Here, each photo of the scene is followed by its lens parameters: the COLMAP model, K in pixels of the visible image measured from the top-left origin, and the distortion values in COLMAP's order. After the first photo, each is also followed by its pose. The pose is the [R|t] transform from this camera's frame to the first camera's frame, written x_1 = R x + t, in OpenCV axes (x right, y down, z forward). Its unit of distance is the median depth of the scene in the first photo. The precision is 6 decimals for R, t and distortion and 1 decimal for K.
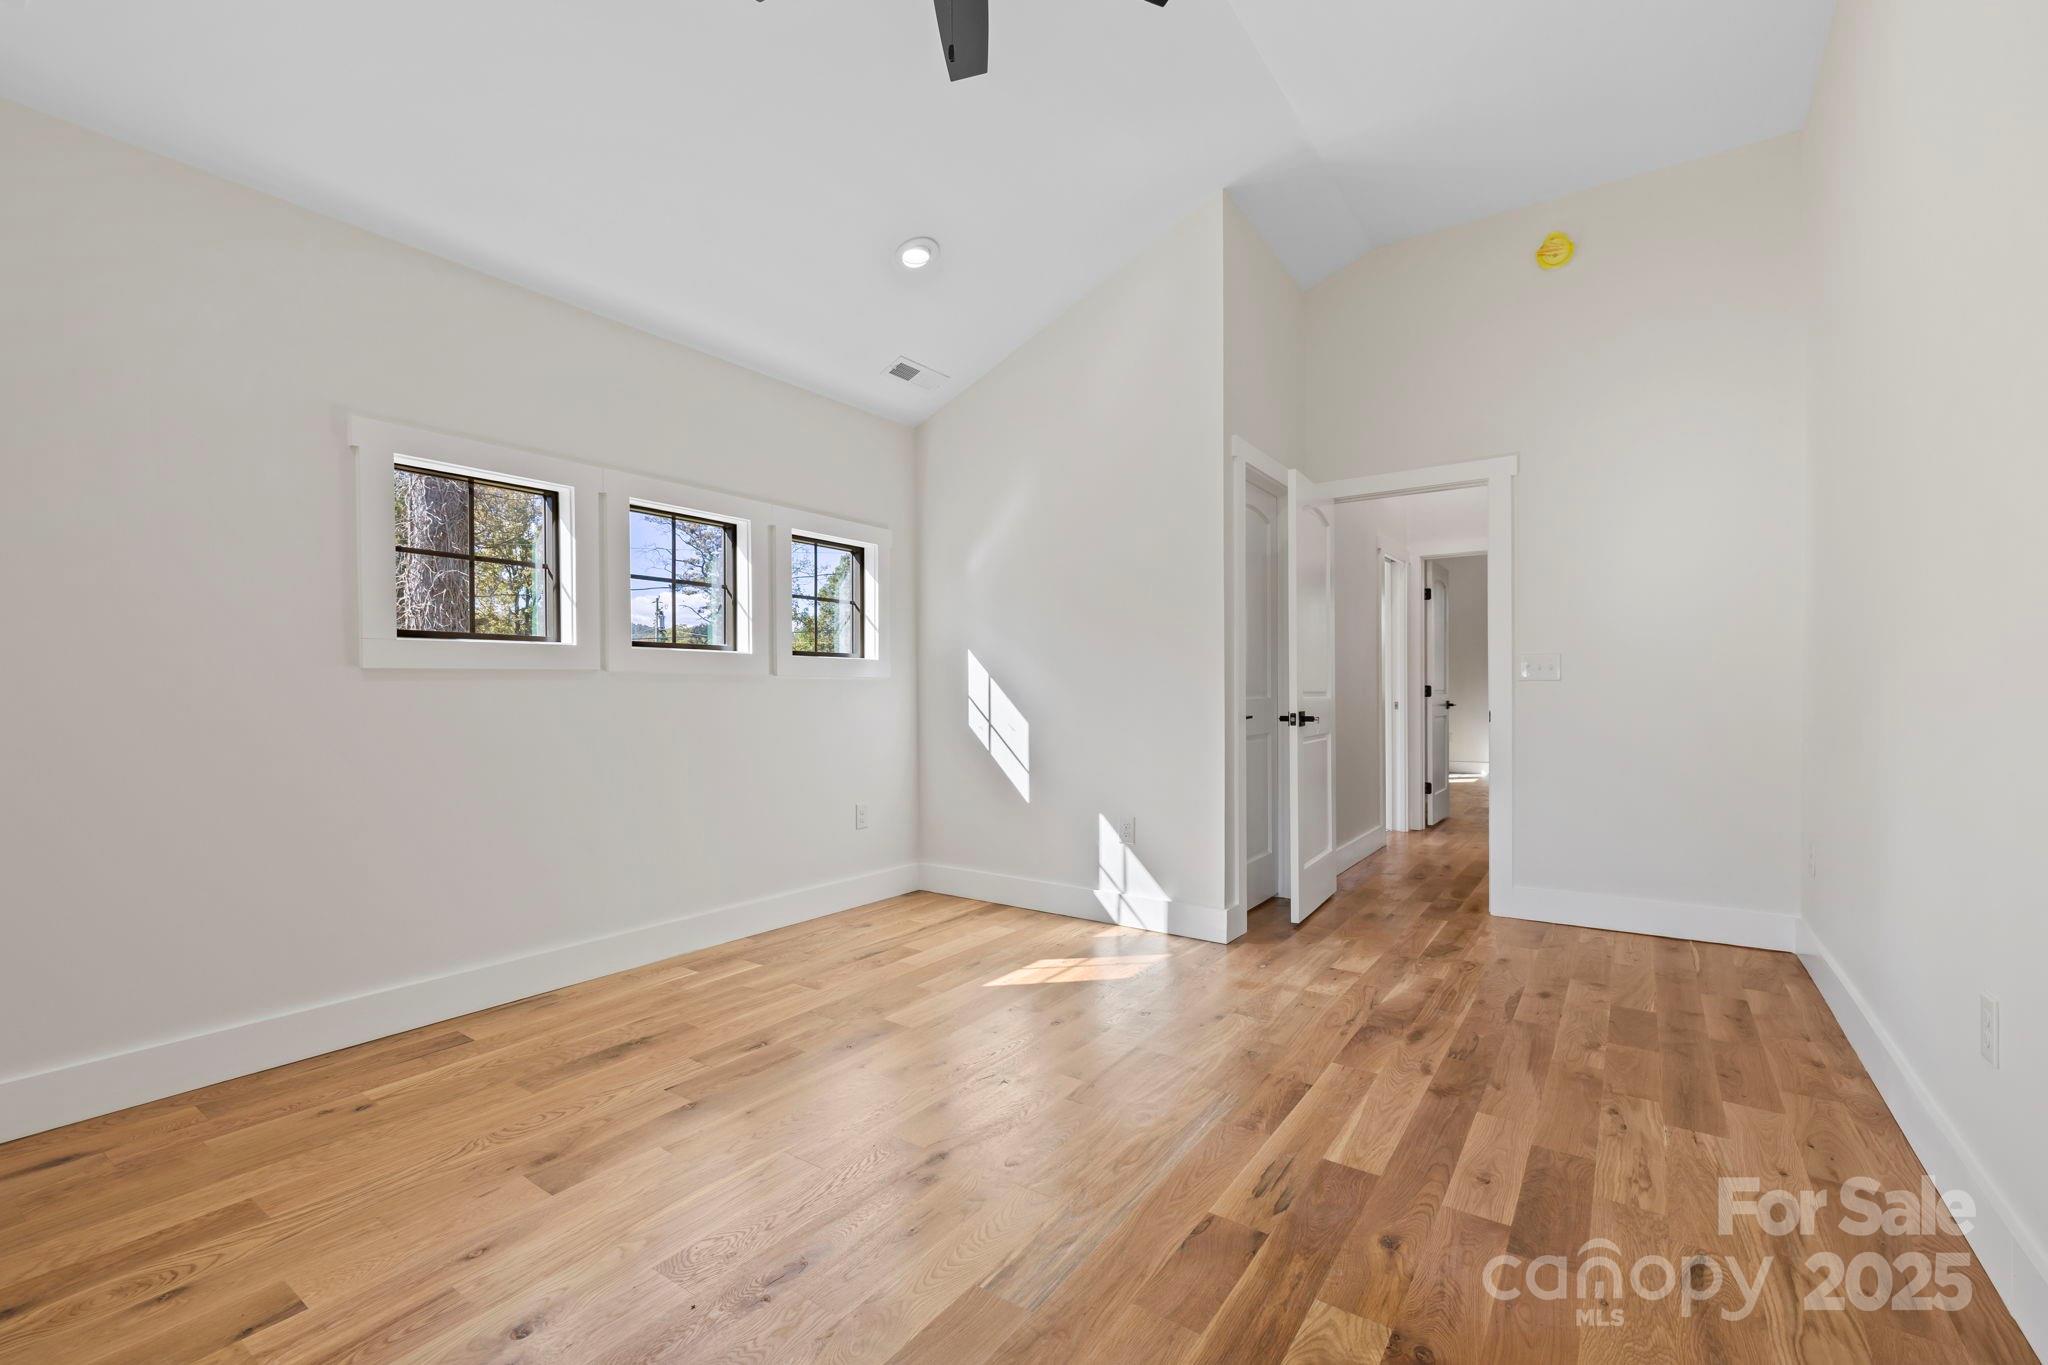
lens RADIAL K [[883.0, 0, 1020.8], [0, 883.0, 689.6], [0, 0, 1]] dist [0.015734, -0.000477]
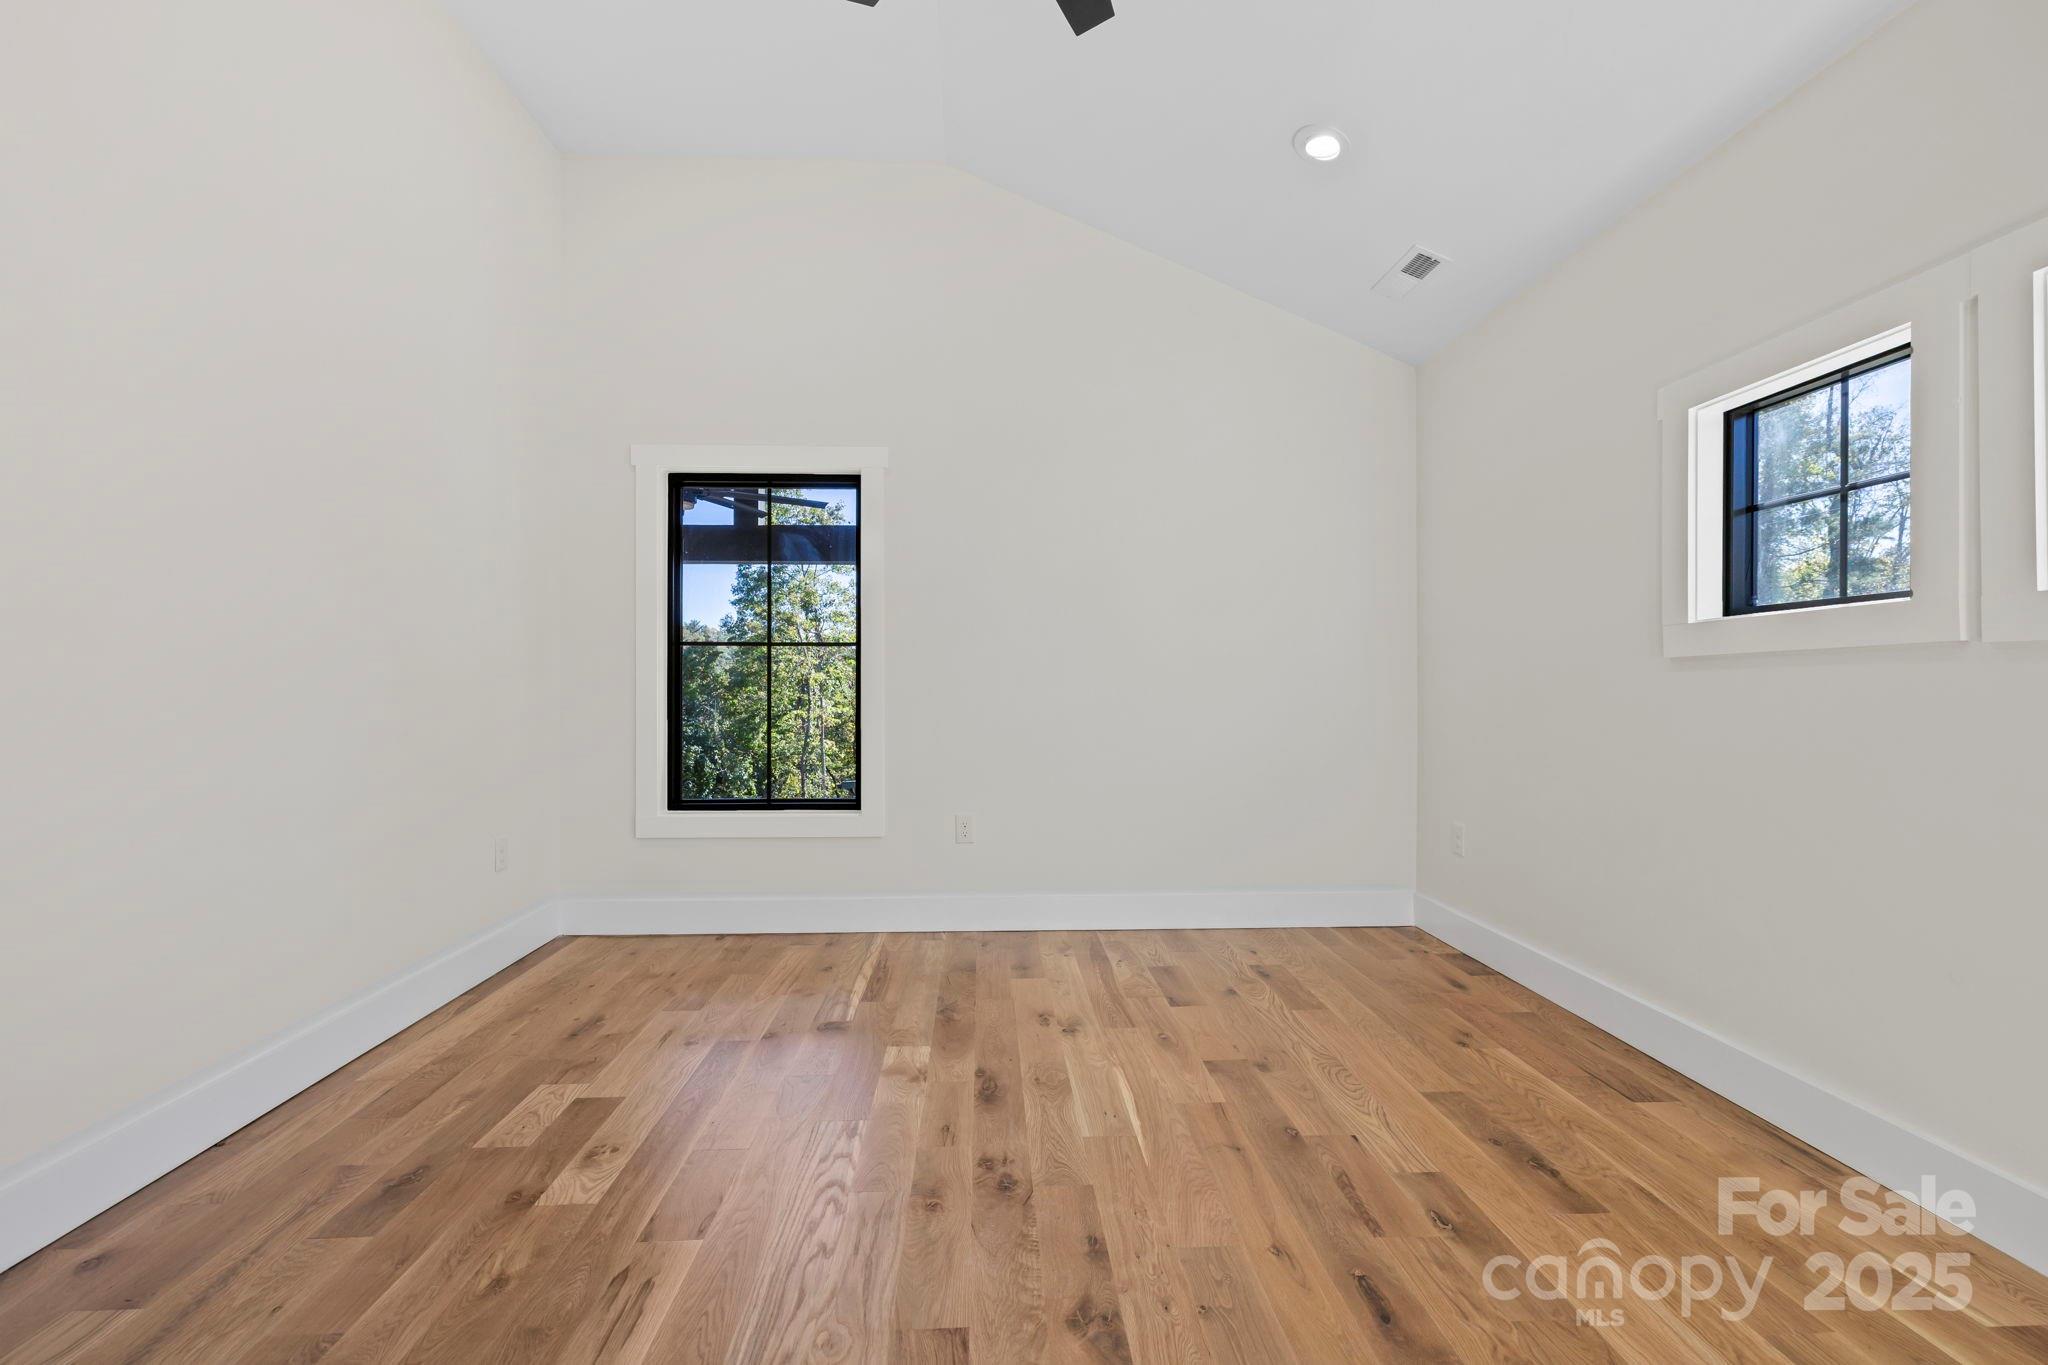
lens RADIAL K [[883.0, 0, 1018.5], [0, 883.0, 685.6], [0, 0, 1]] dist [0.015734, -0.000477]
pose [[-0.793300, 0.001473, -0.608829, 0.432778], [0.003717, 0.999990, -0.002424, 0.006308], [0.608820, -0.004186, -0.793298, 1.628806]]
